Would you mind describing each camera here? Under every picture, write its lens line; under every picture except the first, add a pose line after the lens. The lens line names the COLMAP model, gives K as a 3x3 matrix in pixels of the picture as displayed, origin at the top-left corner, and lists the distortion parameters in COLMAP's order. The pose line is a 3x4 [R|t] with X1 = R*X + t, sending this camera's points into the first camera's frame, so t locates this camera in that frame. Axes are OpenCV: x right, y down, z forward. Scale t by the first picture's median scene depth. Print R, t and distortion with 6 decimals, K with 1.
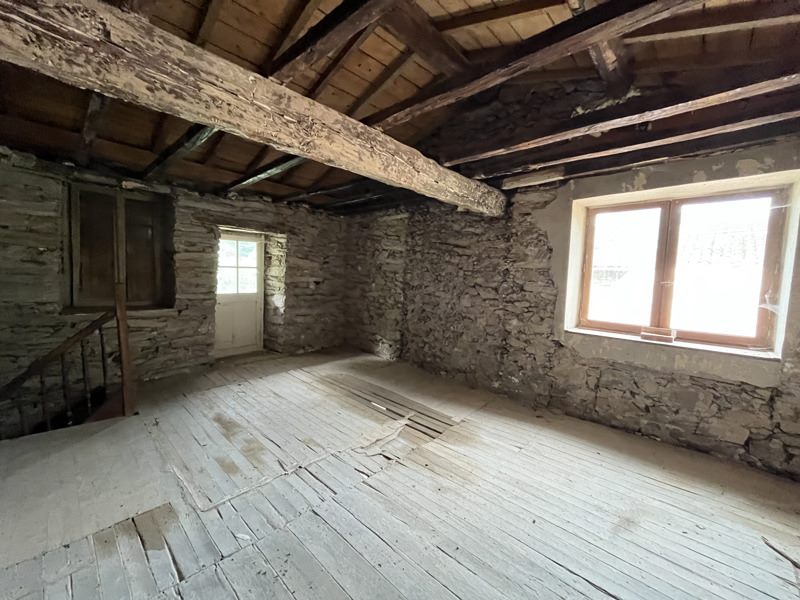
lens RADIAL K [[326.0, 0, 398.1], [0, 326.0, 297.9], [0, 0, 1]] dist [-0.001577, -0.000394]
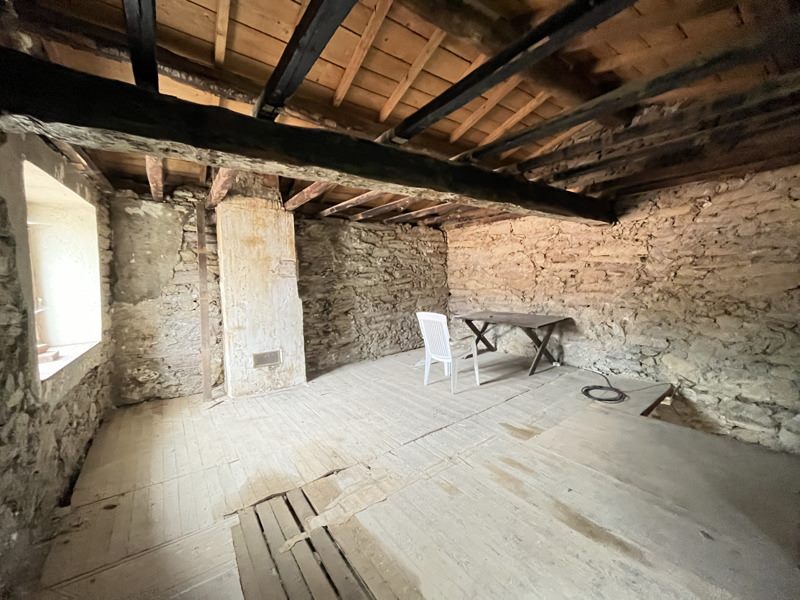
lens RADIAL K [[326.0, 0, 398.1], [0, 326.0, 297.9], [0, 0, 1]] dist [-0.001577, -0.000394]
pose [[-0.982780, -0.021861, 0.183479, -0.342469], [0.004603, 0.989772, 0.142586, -0.193956], [-0.184720, 0.140975, -0.972628, 2.138591]]
